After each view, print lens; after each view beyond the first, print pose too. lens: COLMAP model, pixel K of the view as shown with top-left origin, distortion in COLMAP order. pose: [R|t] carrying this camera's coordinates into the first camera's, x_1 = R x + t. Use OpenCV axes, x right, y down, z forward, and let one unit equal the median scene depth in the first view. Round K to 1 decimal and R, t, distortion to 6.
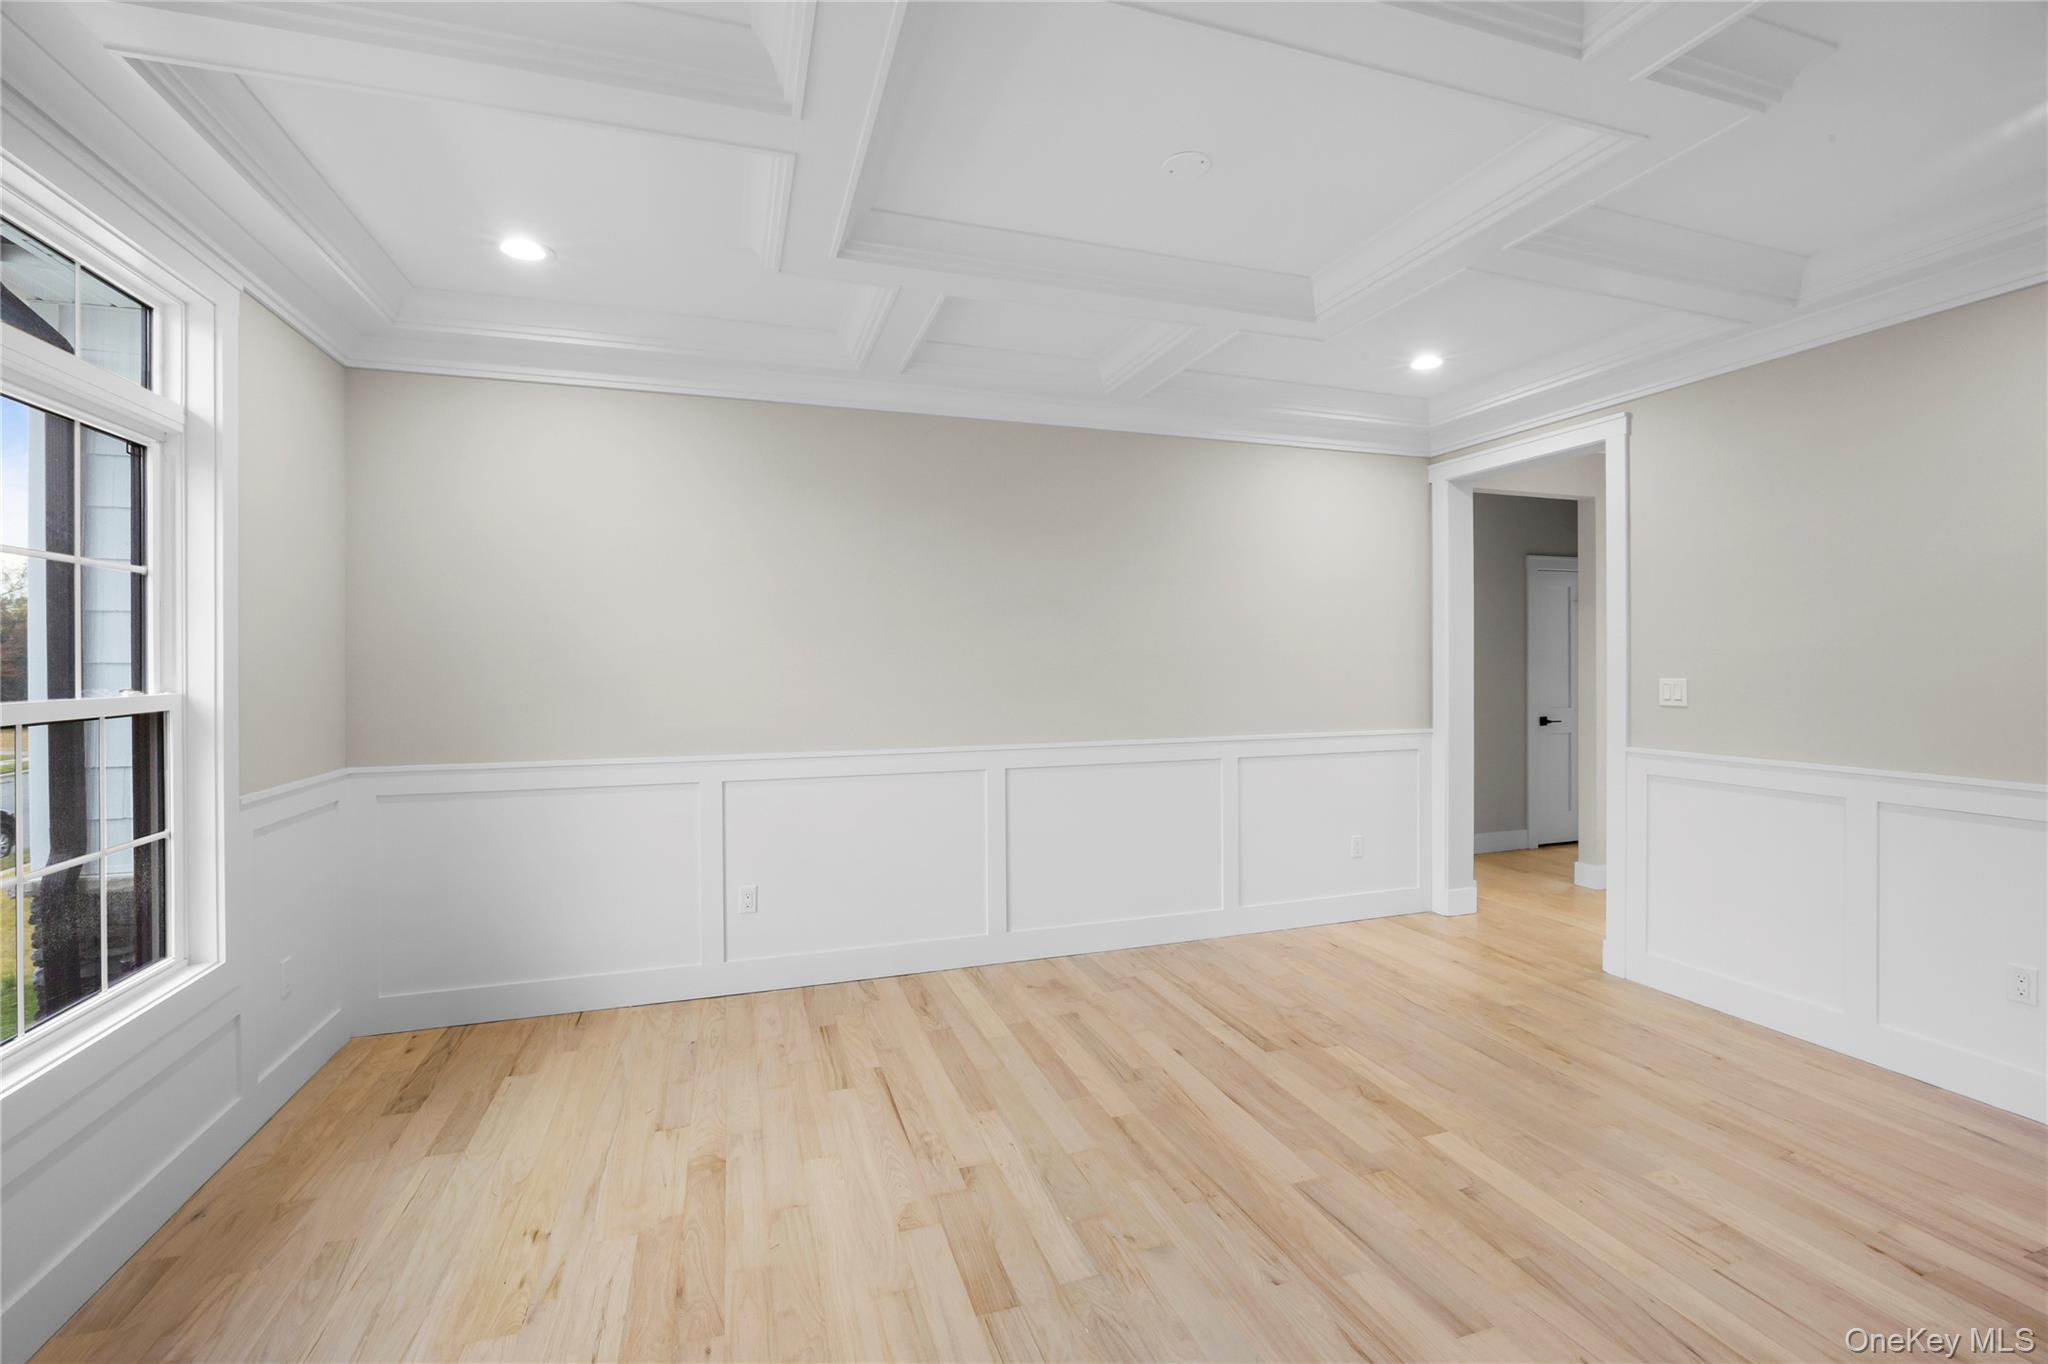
lens RADIAL K [[894.3, 0, 1024.9], [0, 894.3, 675.3], [0, 0, 1]] dist [-0.016337, 0.000406]
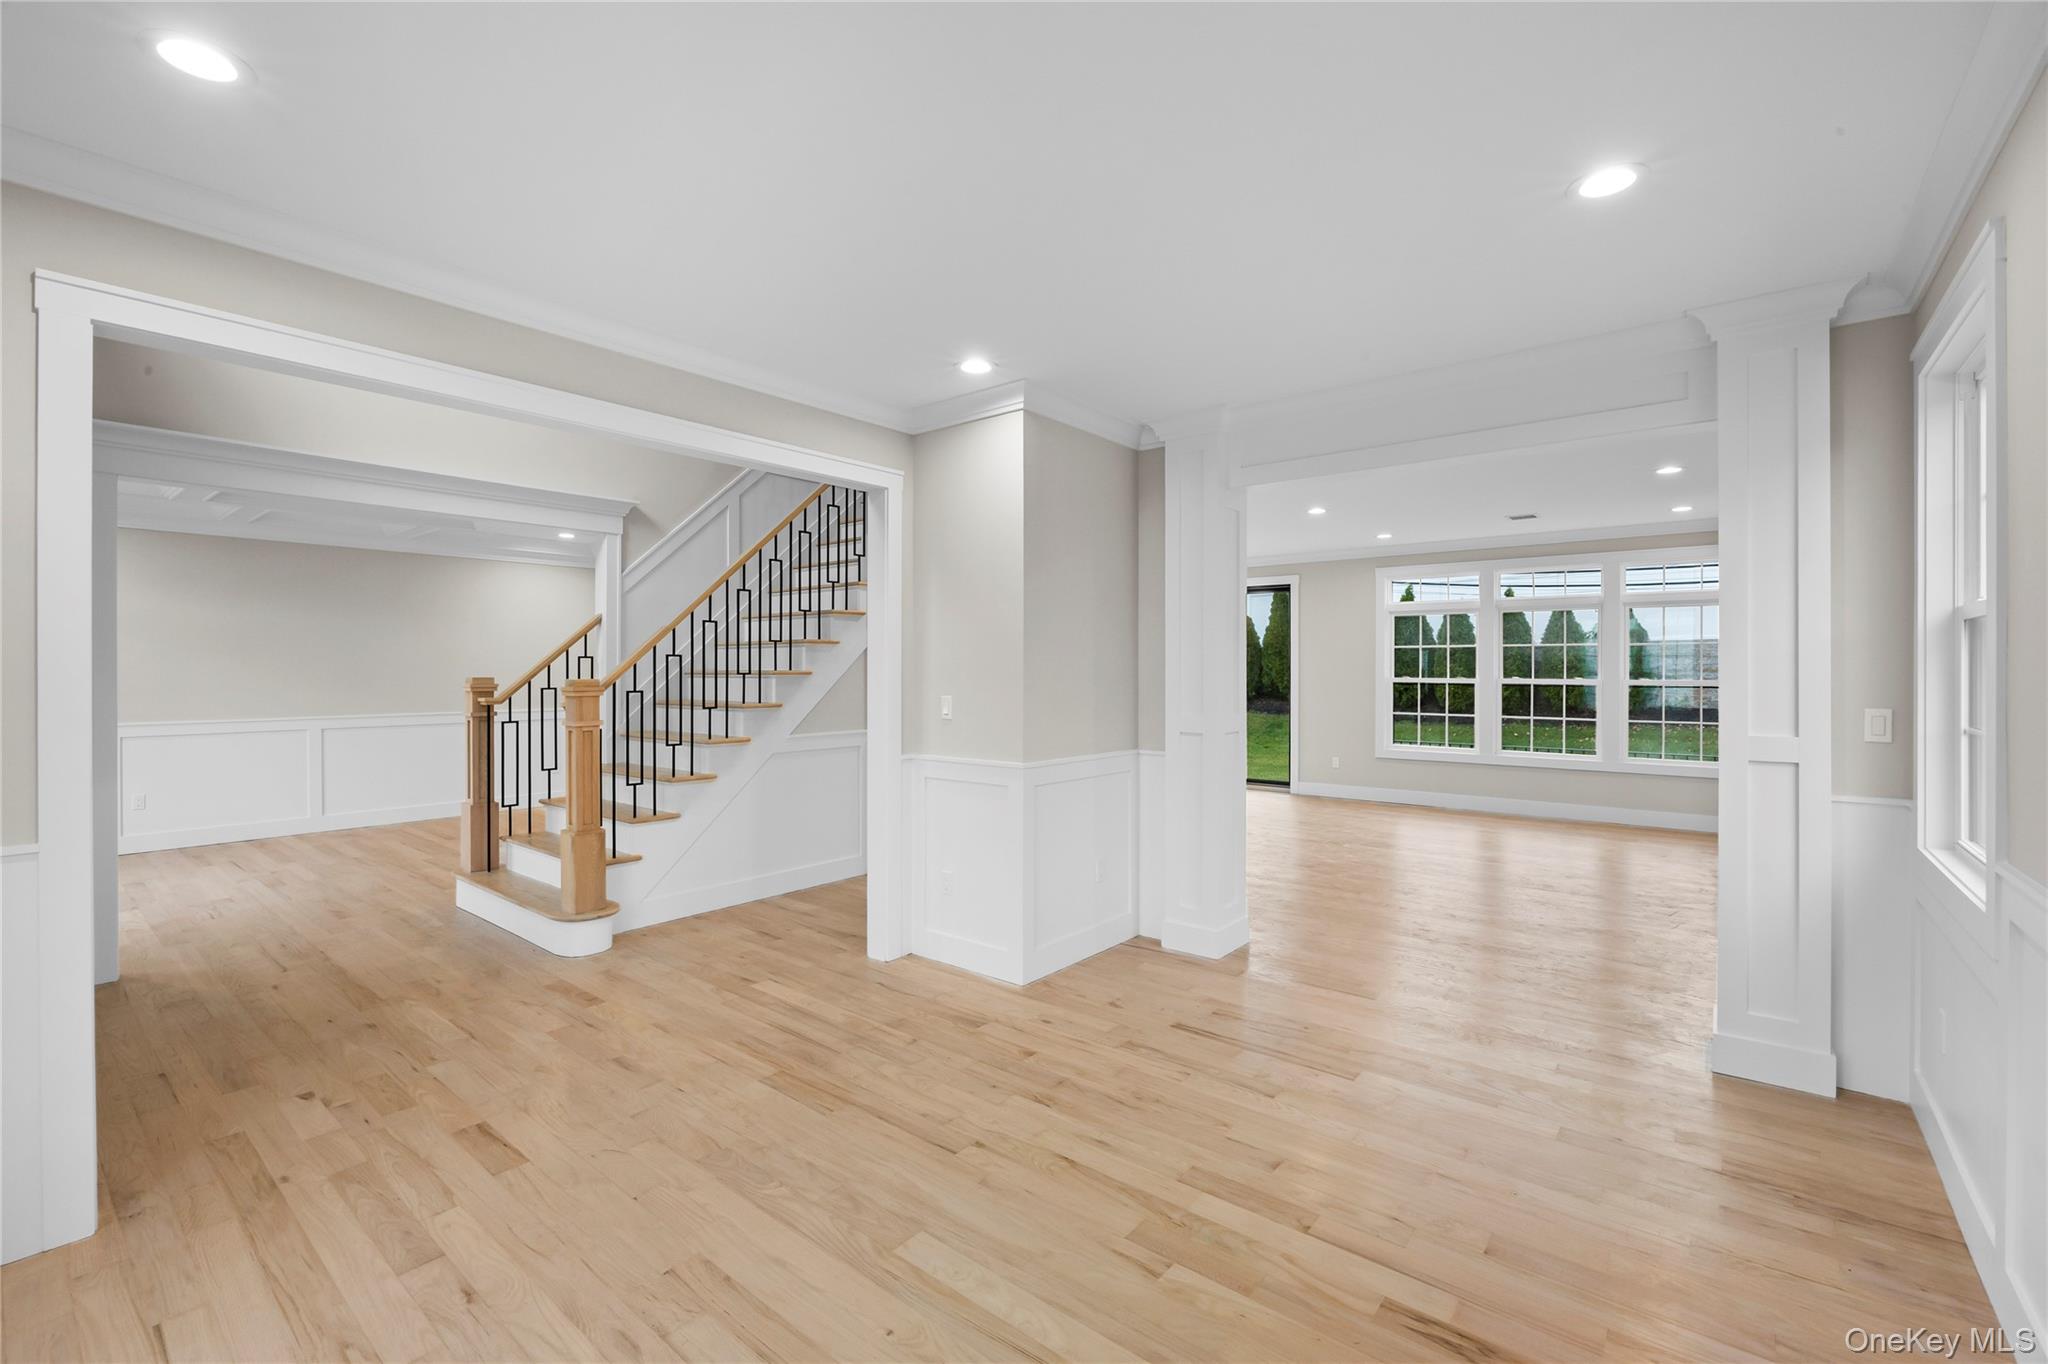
lens RADIAL K [[871.3, 0, 1026.7], [0, 871.3, 671.0], [0, 0, 1]] dist [-0.011261, -0.000017]
pose [[0.844385, 0.005264, 0.535711, 0.368647], [0.002256, 0.999908, -0.013382, 0.013718], [-0.535732, 0.012508, 0.844295, -1.936992]]
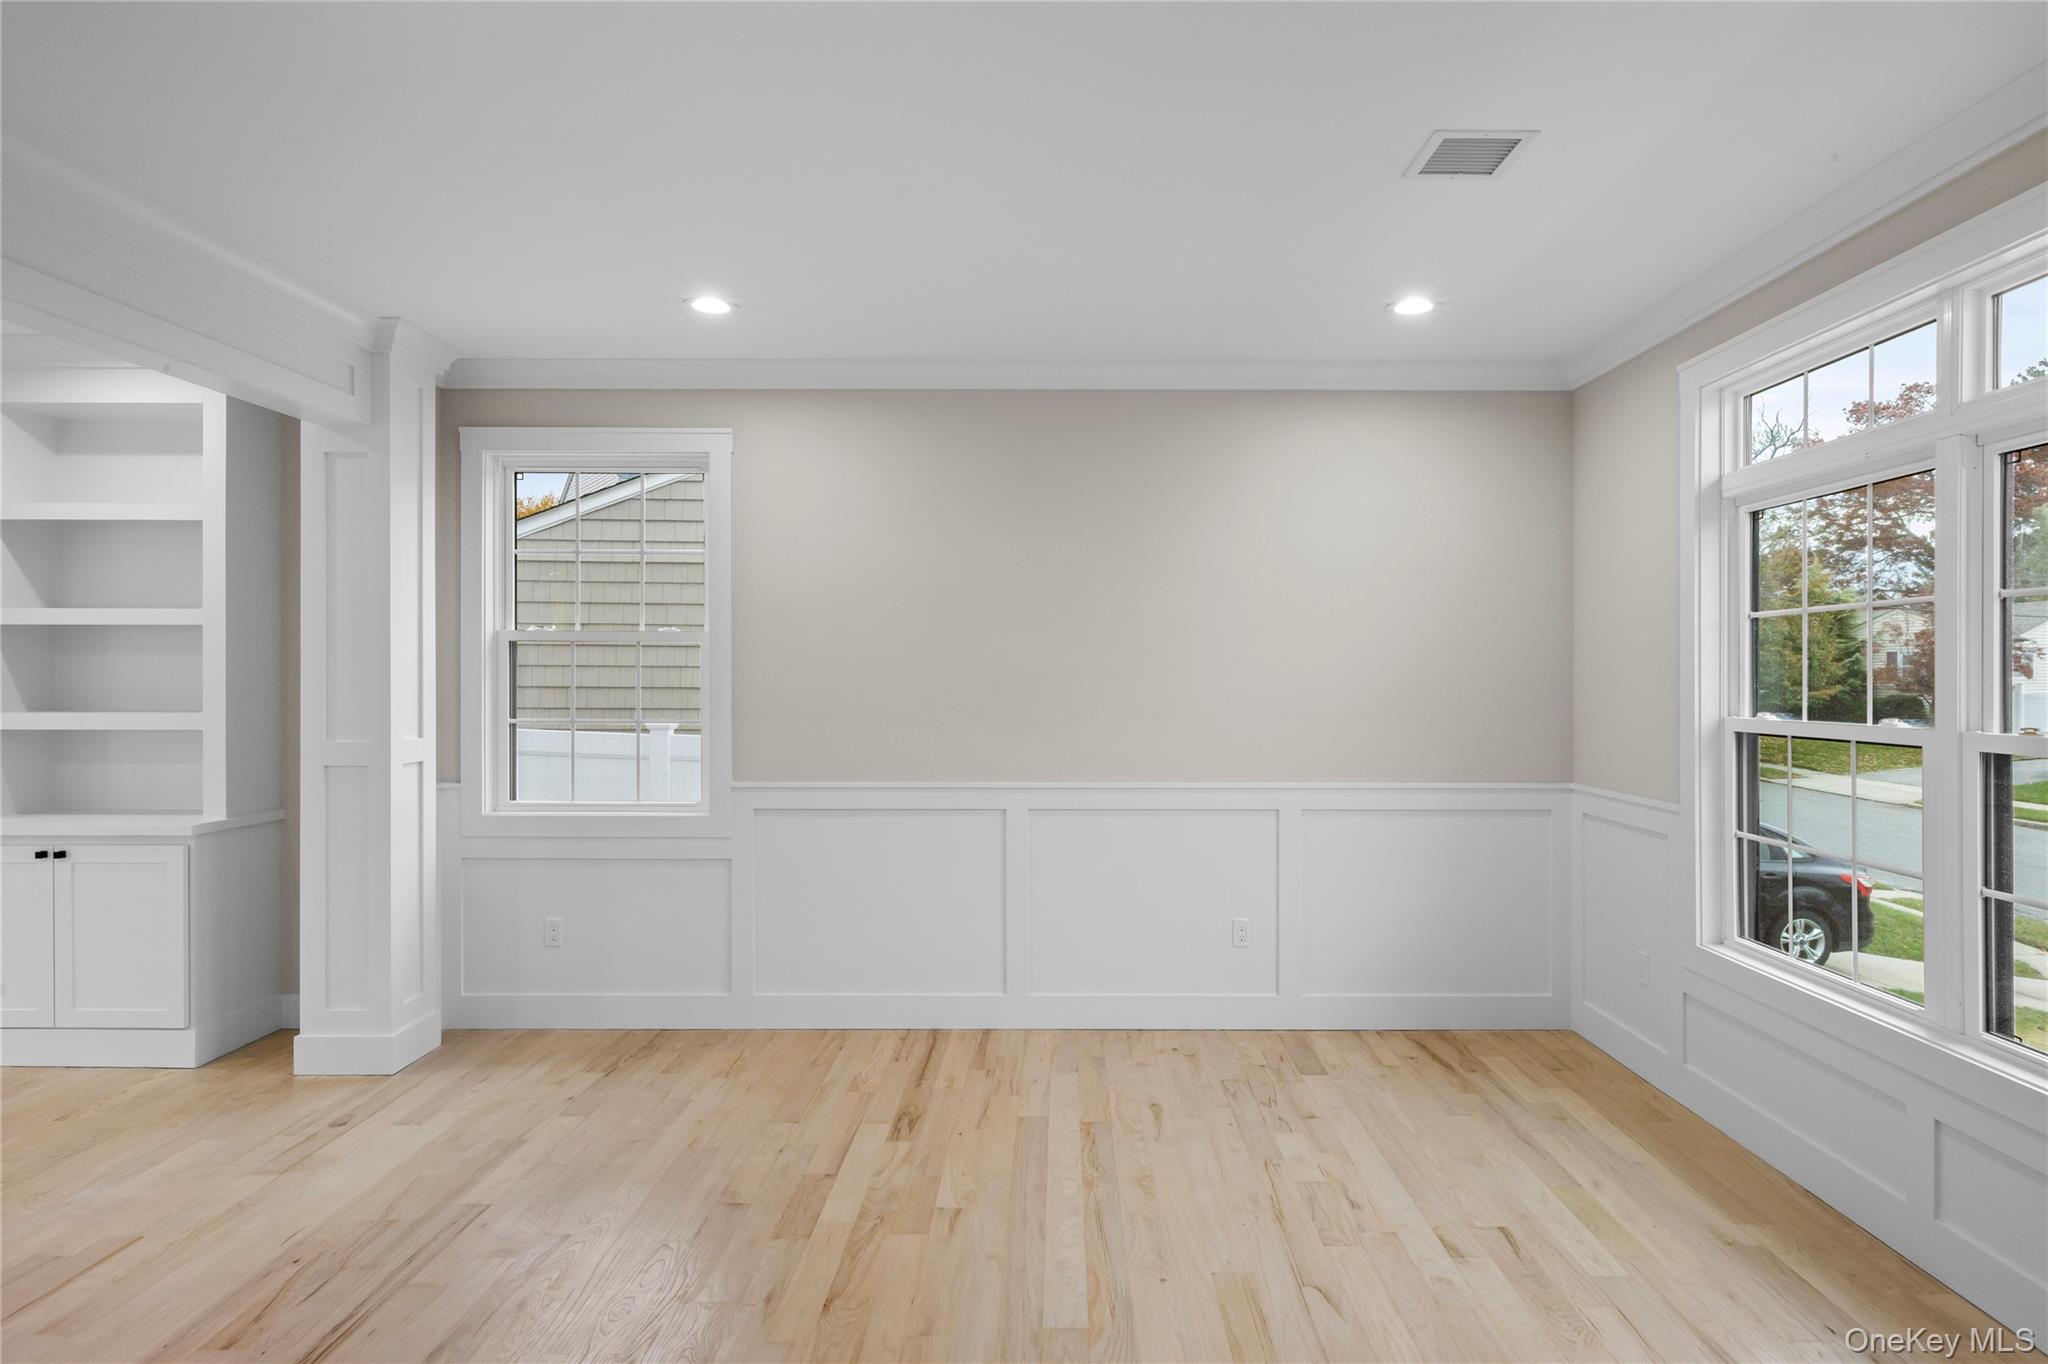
lens RADIAL K [[1128.2, 0, 1050.1], [0, 1128.2, 673.9], [0, 0, 1]] dist [0.002689, 0.000558]
pose [[-0.946618, 0.005512, 0.322311, 0.415566], [0.009620, 0.999892, 0.011153, -0.014973], [-0.322215, 0.013658, -0.946568, -0.409634]]
